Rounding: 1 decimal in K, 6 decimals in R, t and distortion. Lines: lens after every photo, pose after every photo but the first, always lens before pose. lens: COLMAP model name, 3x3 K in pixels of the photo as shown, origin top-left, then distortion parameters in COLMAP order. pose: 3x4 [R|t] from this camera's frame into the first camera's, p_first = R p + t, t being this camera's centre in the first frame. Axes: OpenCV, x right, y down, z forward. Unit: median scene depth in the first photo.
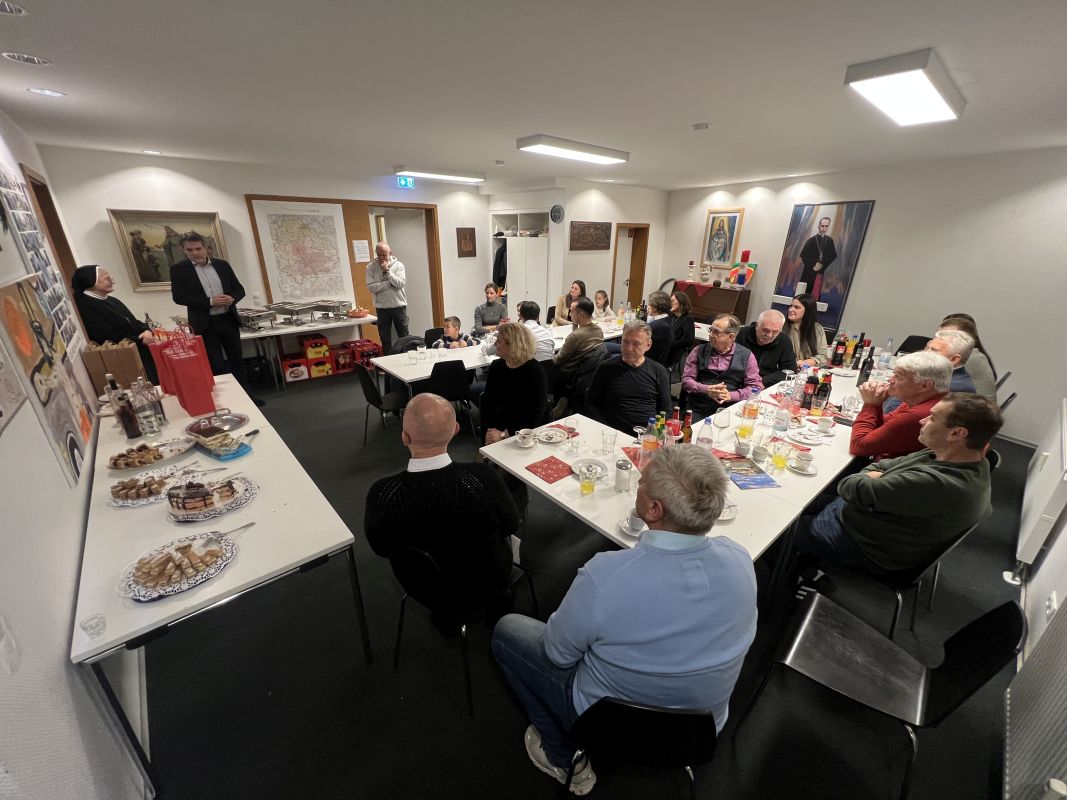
lens RADIAL K [[427.7, 0, 533.5], [0, 427.7, 400.0], [0, 0, 1]] dist [0.000898, -0.000053]
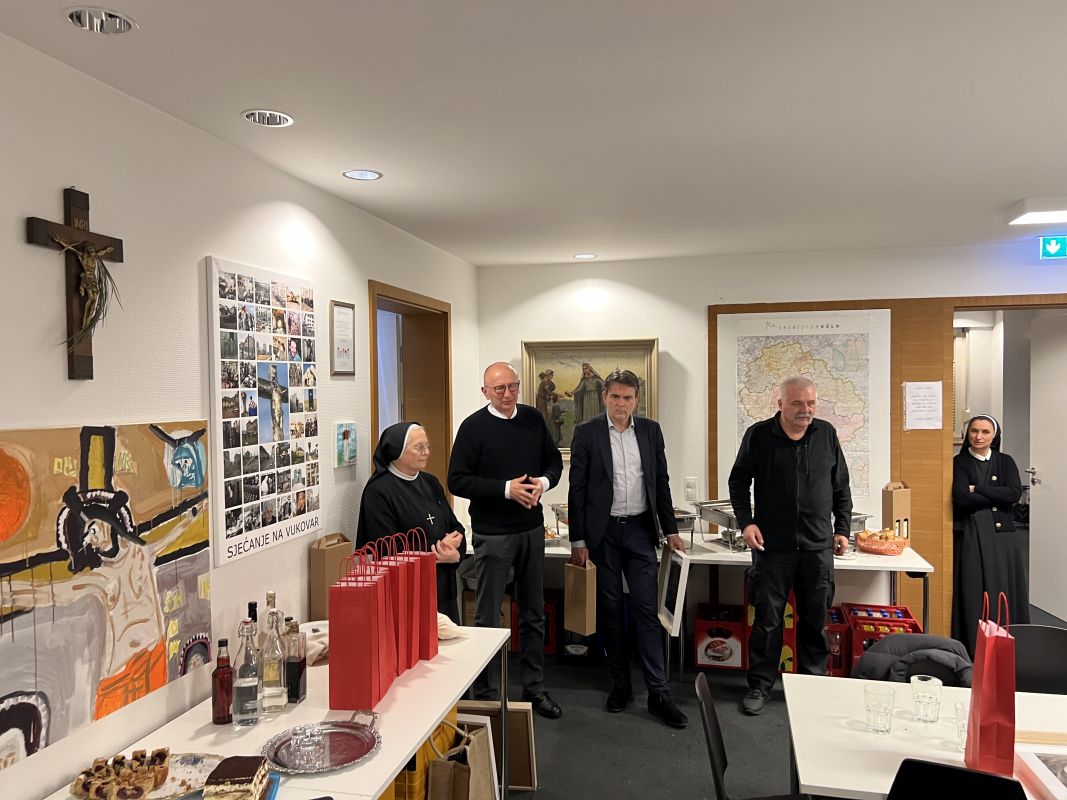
lens RADIAL K [[795.0, 0, 533.5], [0, 795.0, 400.0], [0, 0, 1]] dist [0.006206, 0.001994]
pose [[0.579057, -0.002377, -0.815283, 0.036036], [-0.281689, 0.937828, -0.202805, -0.094454], [0.765078, 0.347092, 0.542387, 0.314148]]
